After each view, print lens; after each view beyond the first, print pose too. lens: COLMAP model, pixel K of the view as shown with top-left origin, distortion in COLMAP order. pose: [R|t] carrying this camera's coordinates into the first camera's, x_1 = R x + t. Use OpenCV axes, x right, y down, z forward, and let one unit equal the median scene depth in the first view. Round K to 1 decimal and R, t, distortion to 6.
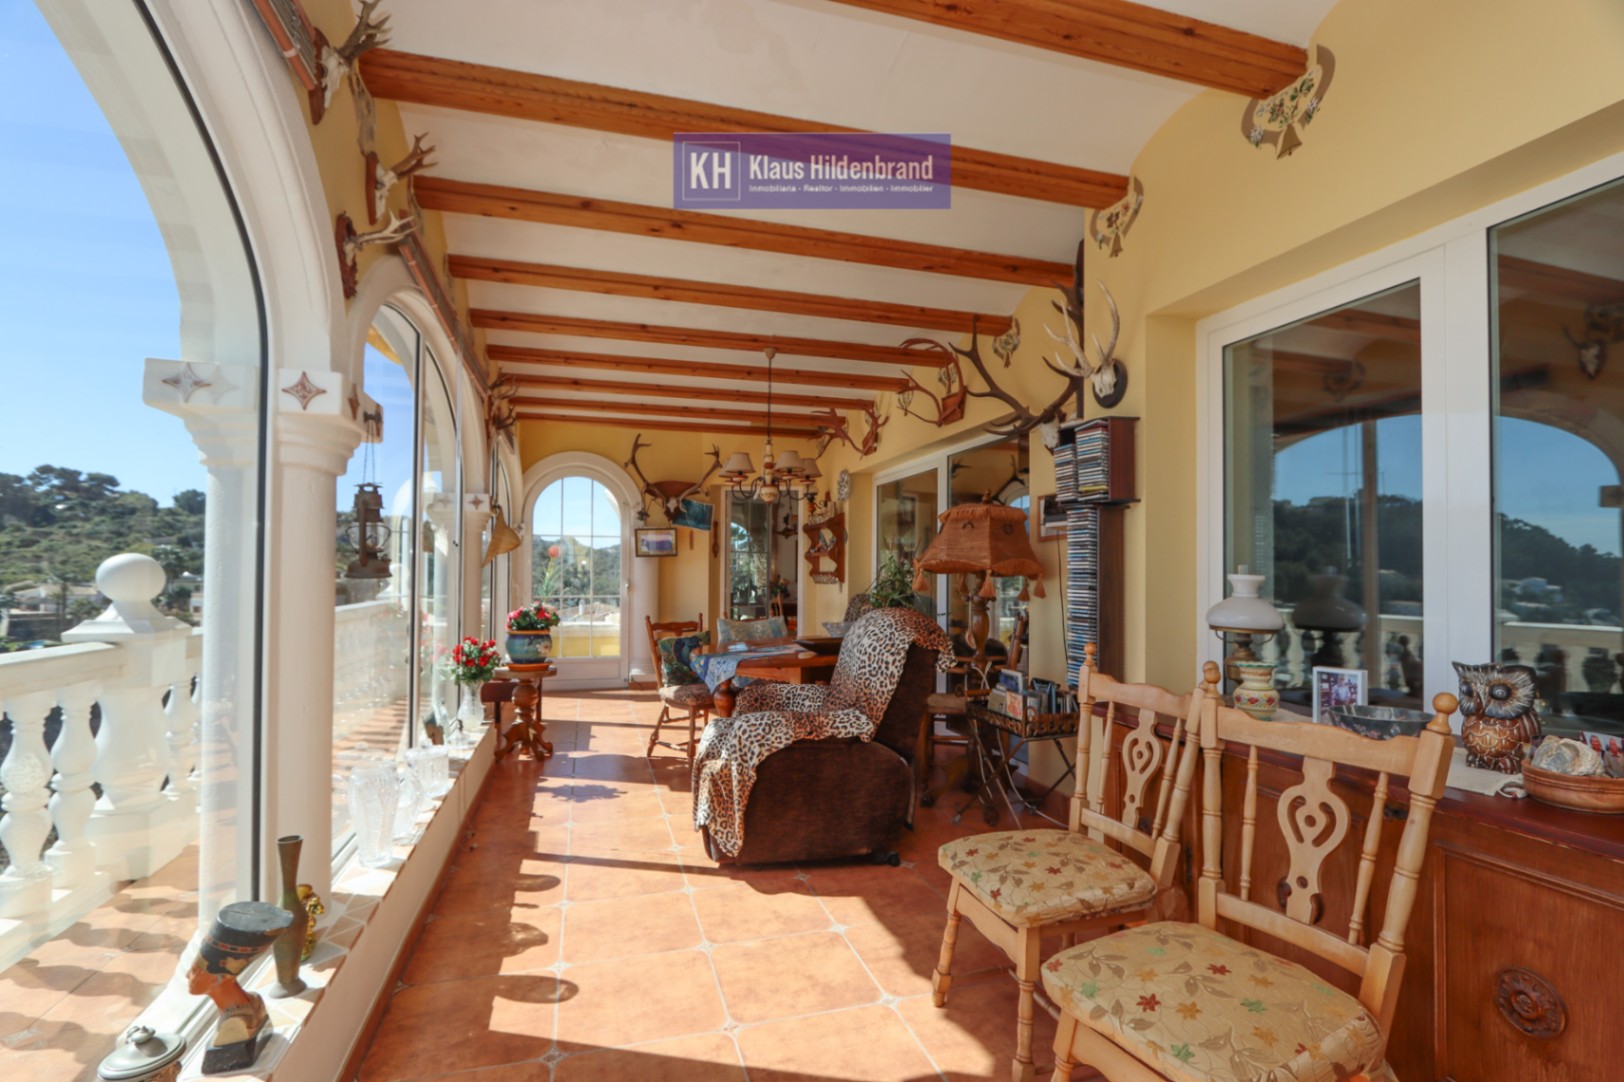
lens RADIAL K [[759.8, 0, 809.5], [0, 759.8, 549.9], [0, 0, 1]] dist [-0.016955, -0.000025]
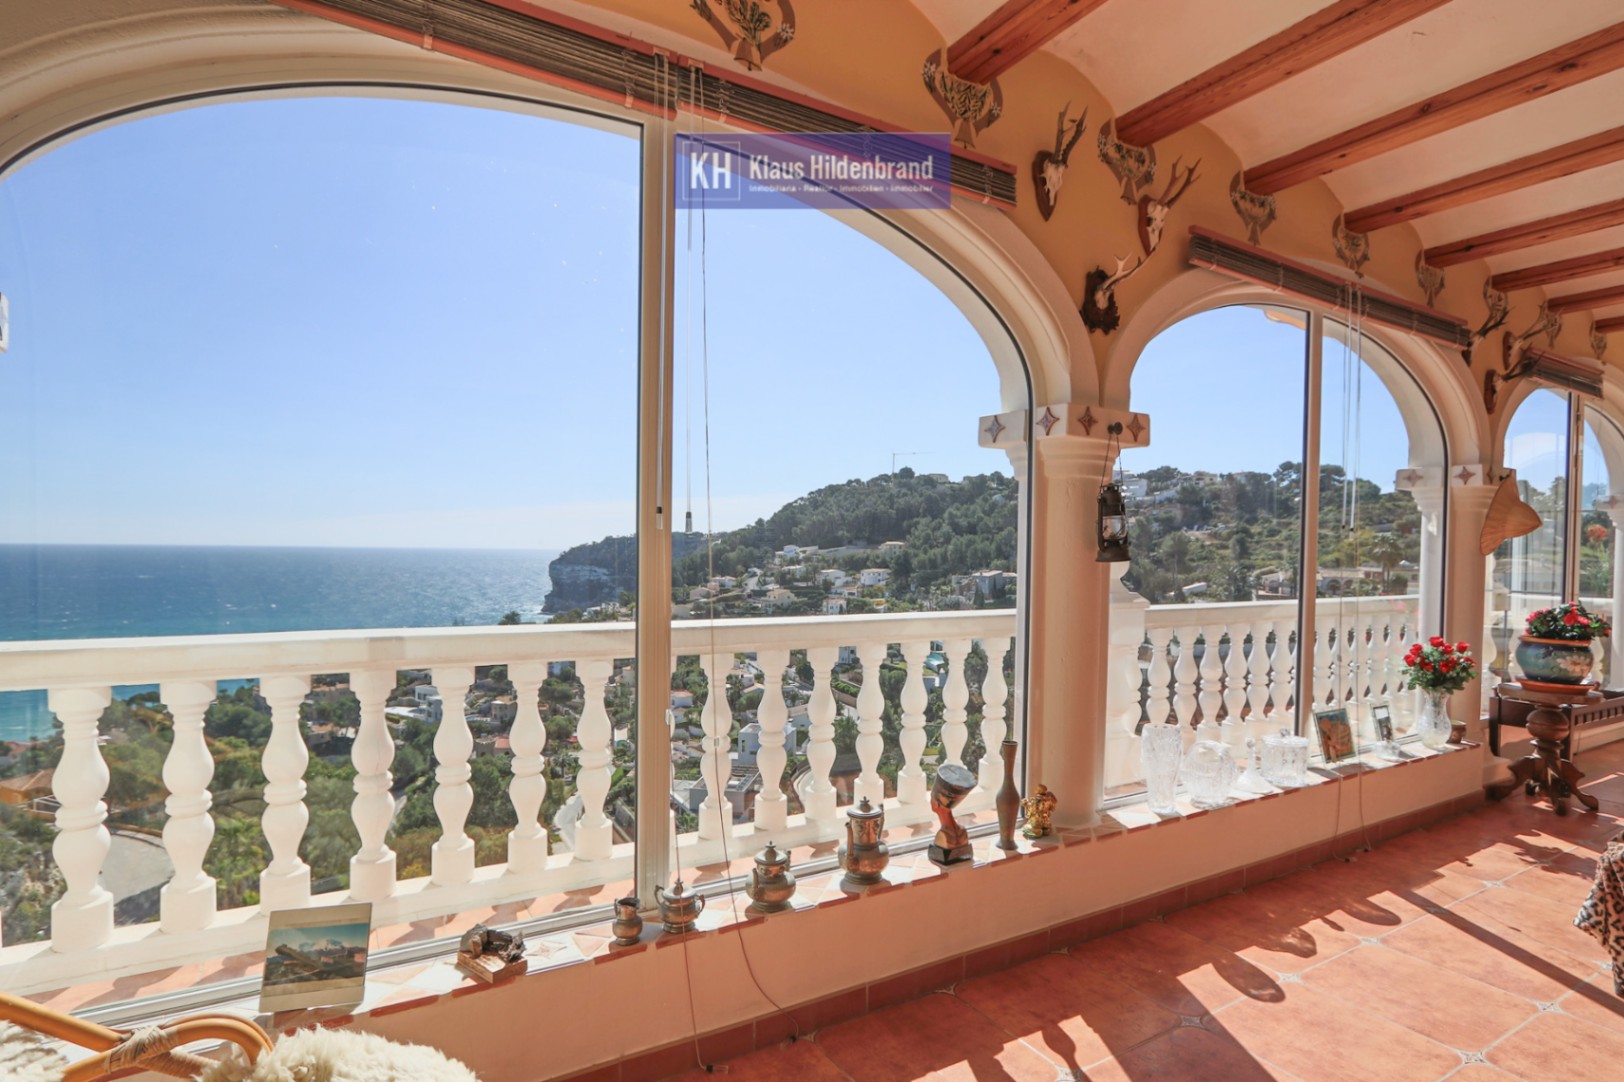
lens RADIAL K [[843.5, 0, 812.0], [0, 843.5, 541.0], [0, 0, 1]] dist [0.000214, 0.000343]
pose [[0.251686, -0.010795, -0.967749, 0.314808], [0.016755, 0.999837, -0.006796, 0.002732], [0.967664, -0.014504, 0.251826, 0.095986]]
